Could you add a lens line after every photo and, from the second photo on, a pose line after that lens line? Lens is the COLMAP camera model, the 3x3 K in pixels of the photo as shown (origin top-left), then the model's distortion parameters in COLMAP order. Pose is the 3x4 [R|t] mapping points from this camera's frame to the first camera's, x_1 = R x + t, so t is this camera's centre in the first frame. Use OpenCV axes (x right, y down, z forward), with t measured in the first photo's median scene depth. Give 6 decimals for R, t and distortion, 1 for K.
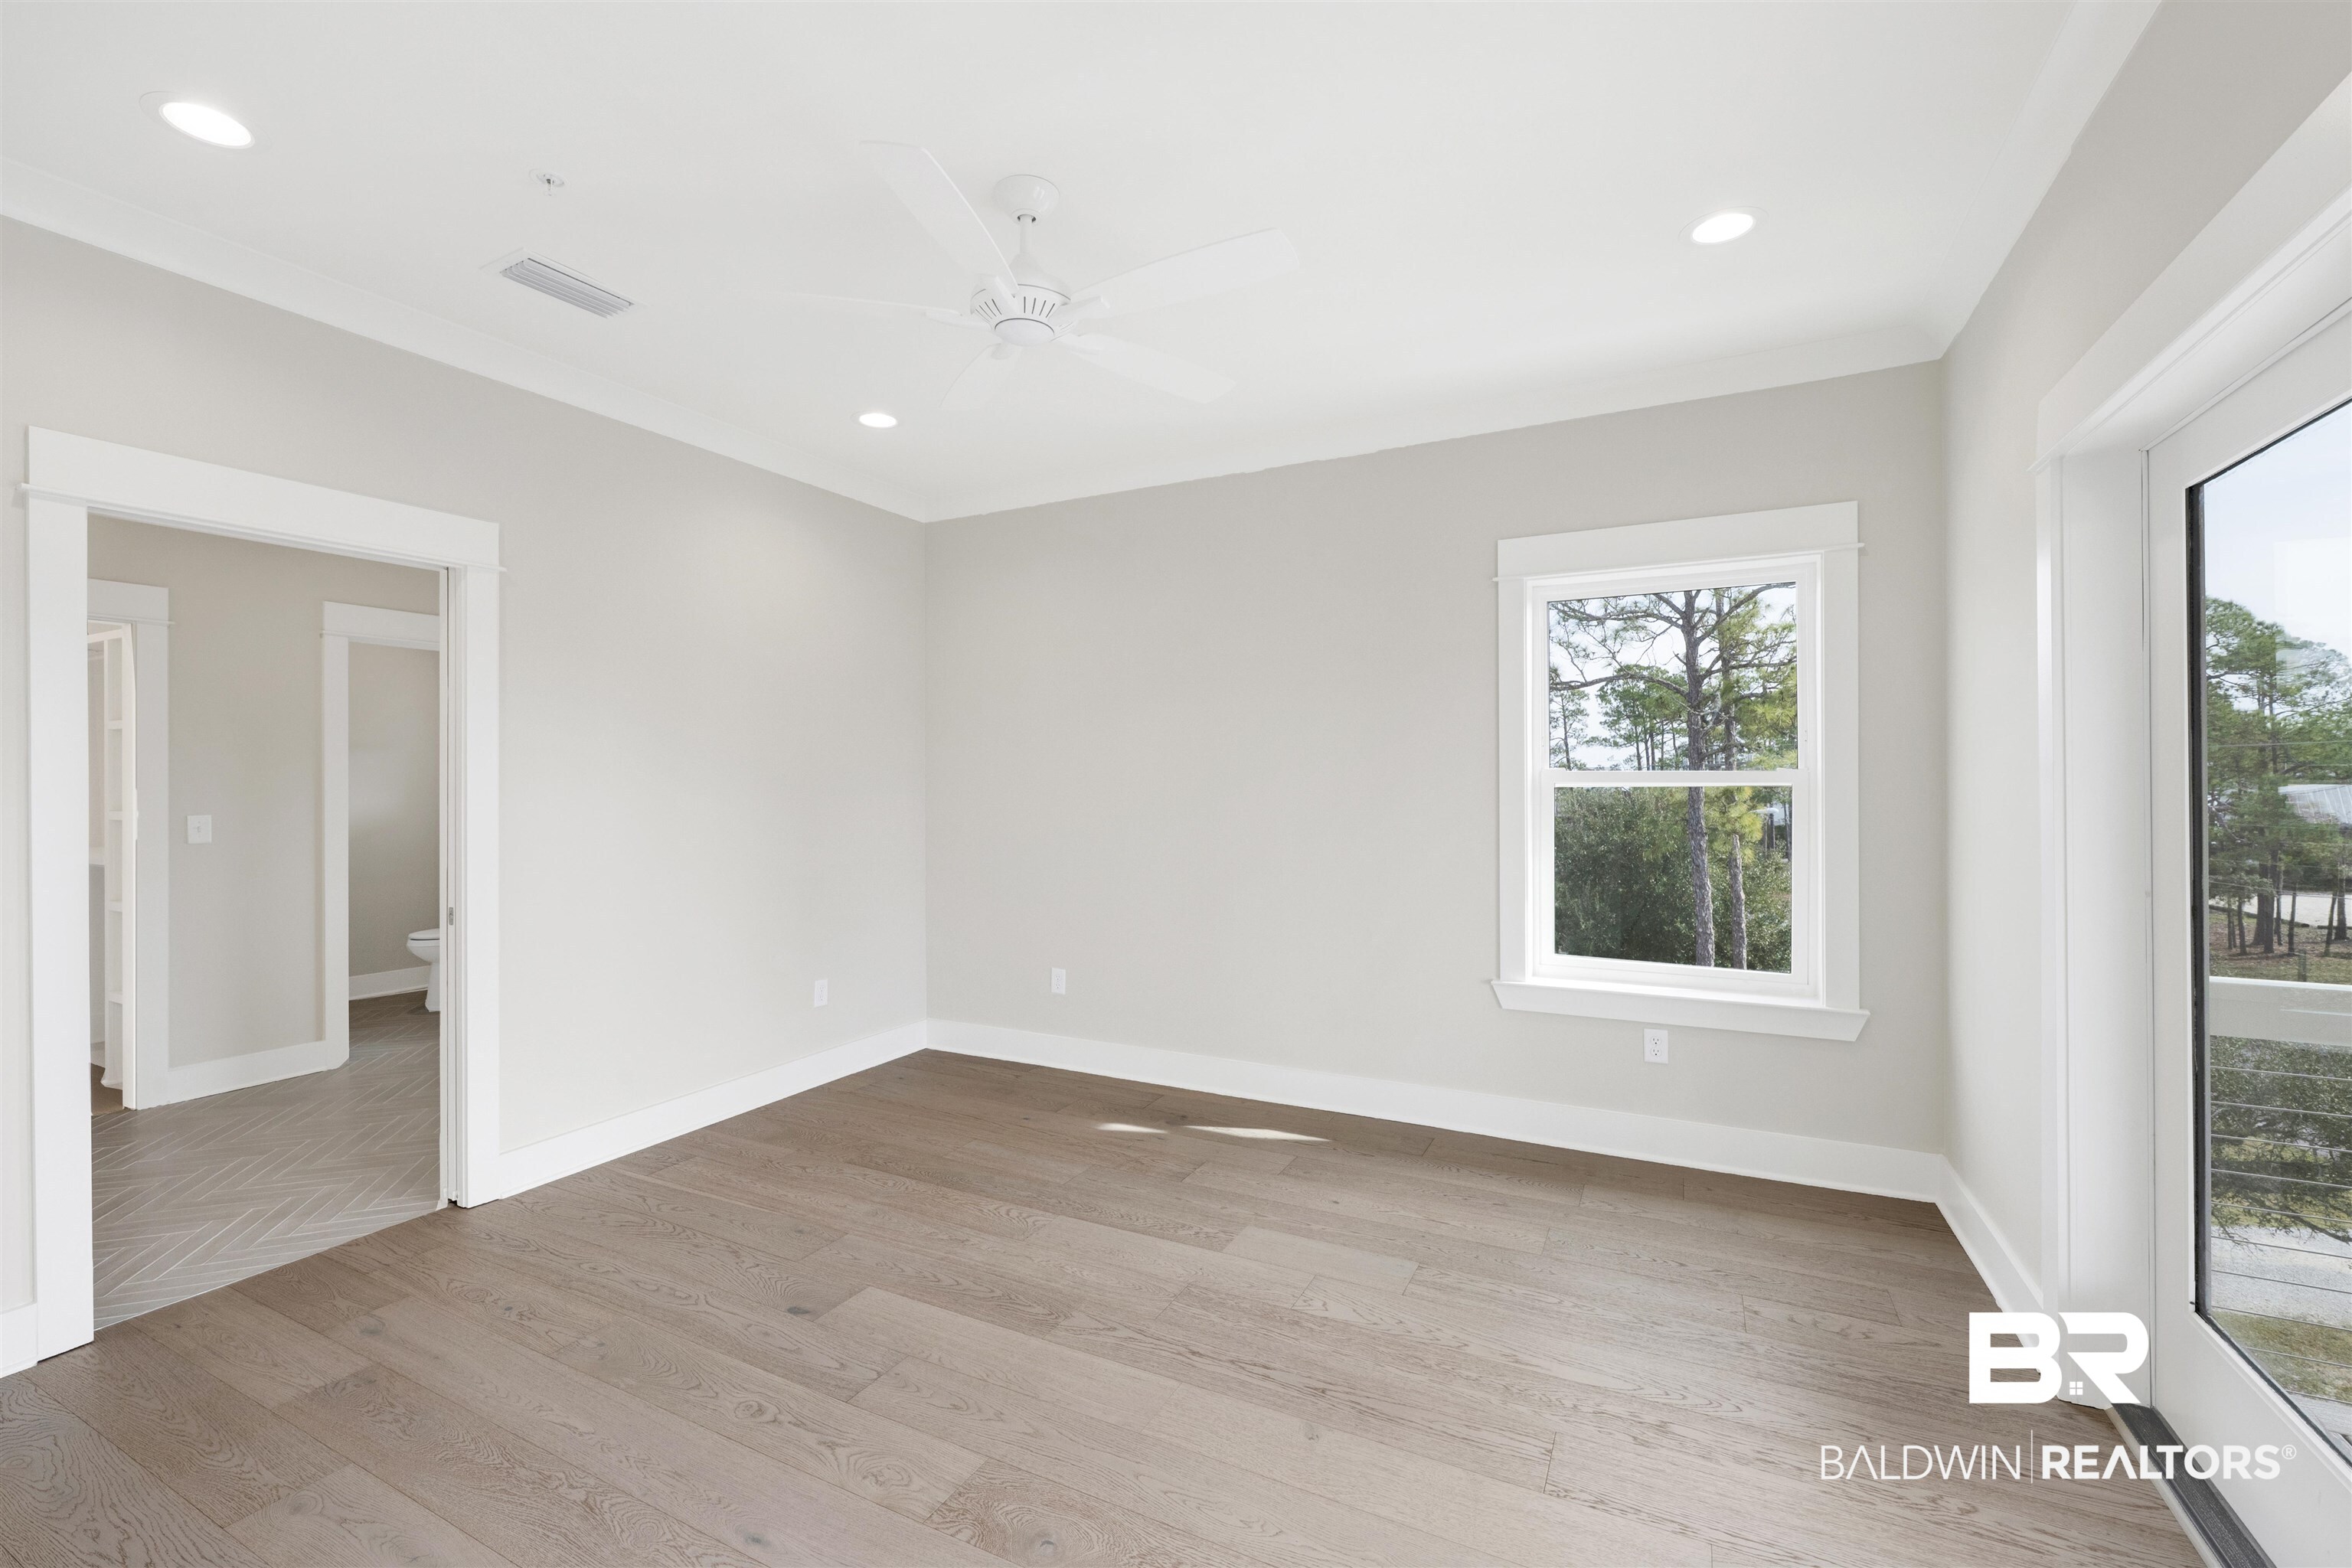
lens RADIAL K [[965.0, 0, 1180.8], [0, 965.0, 781.7], [0, 0, 1]] dist [0.001237, 0.000168]
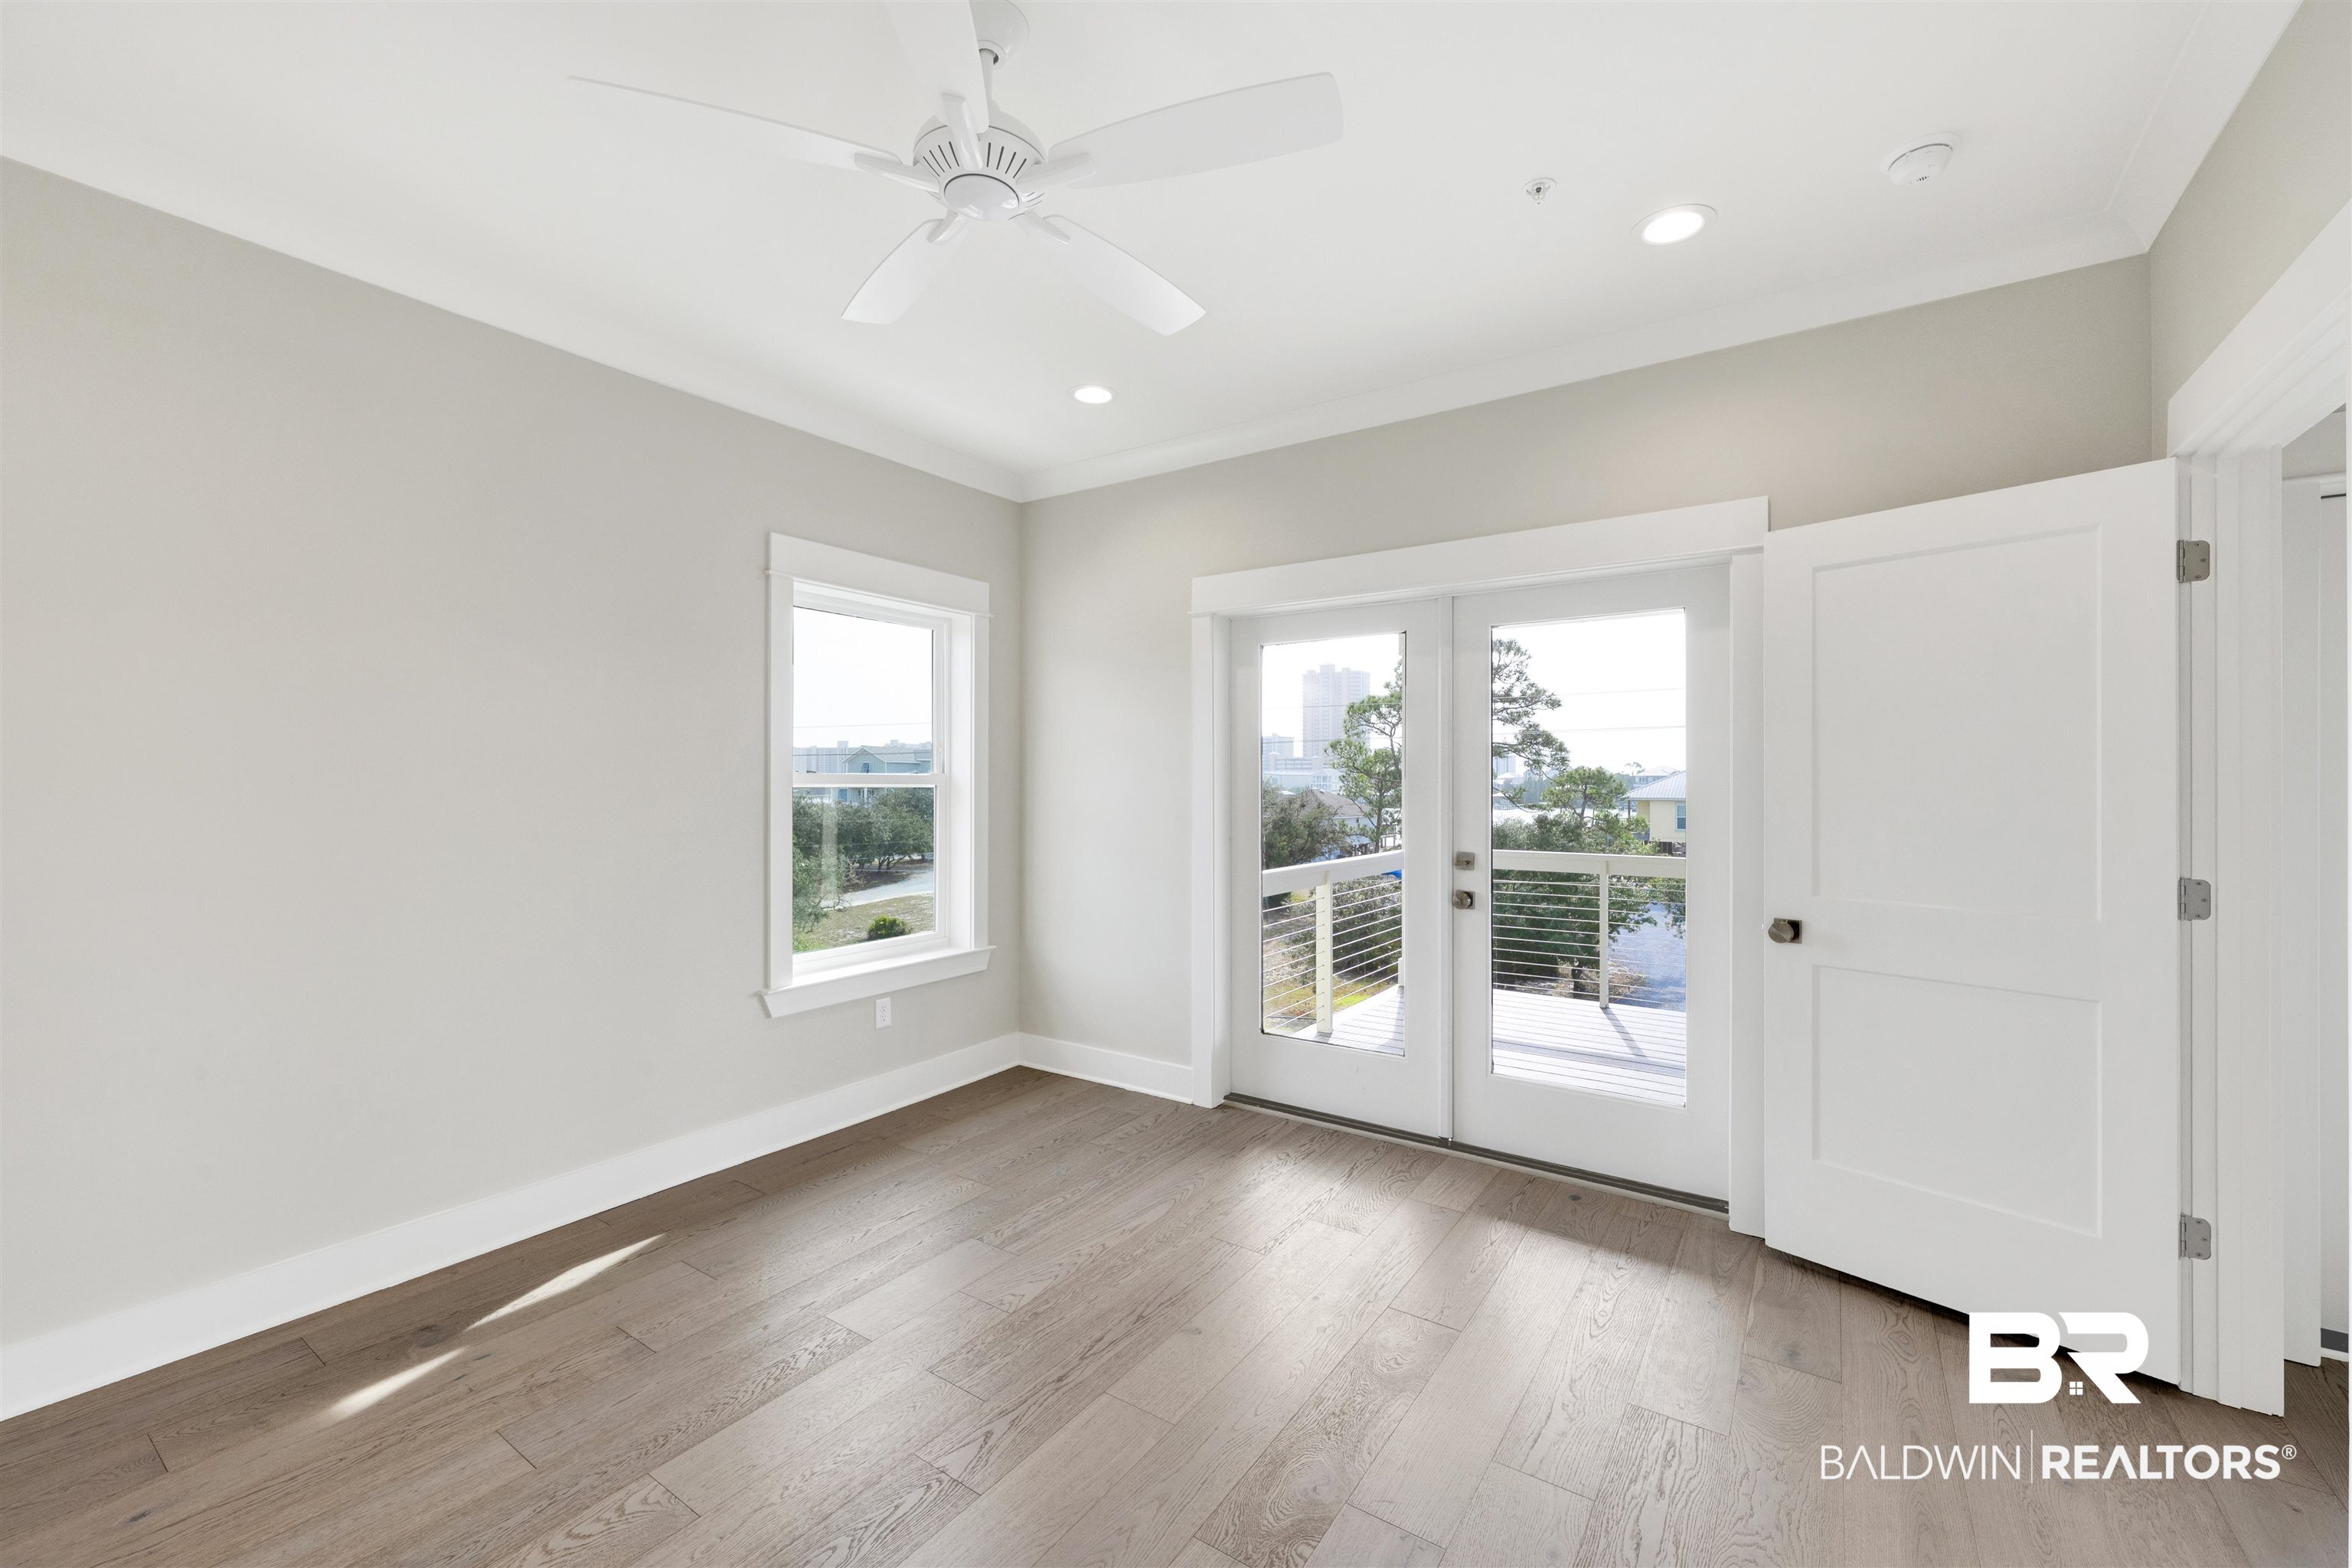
lens RADIAL K [[965.0, 0, 1180.8], [0, 965.0, 781.7], [0, 0, 1]] dist [0.001237, 0.000168]
pose [[0.132675, 0.005484, 0.991144, -0.673490], [-0.003022, 0.999982, -0.005128, 0.003145], [-0.991155, -0.002315, 0.132689, 0.552650]]
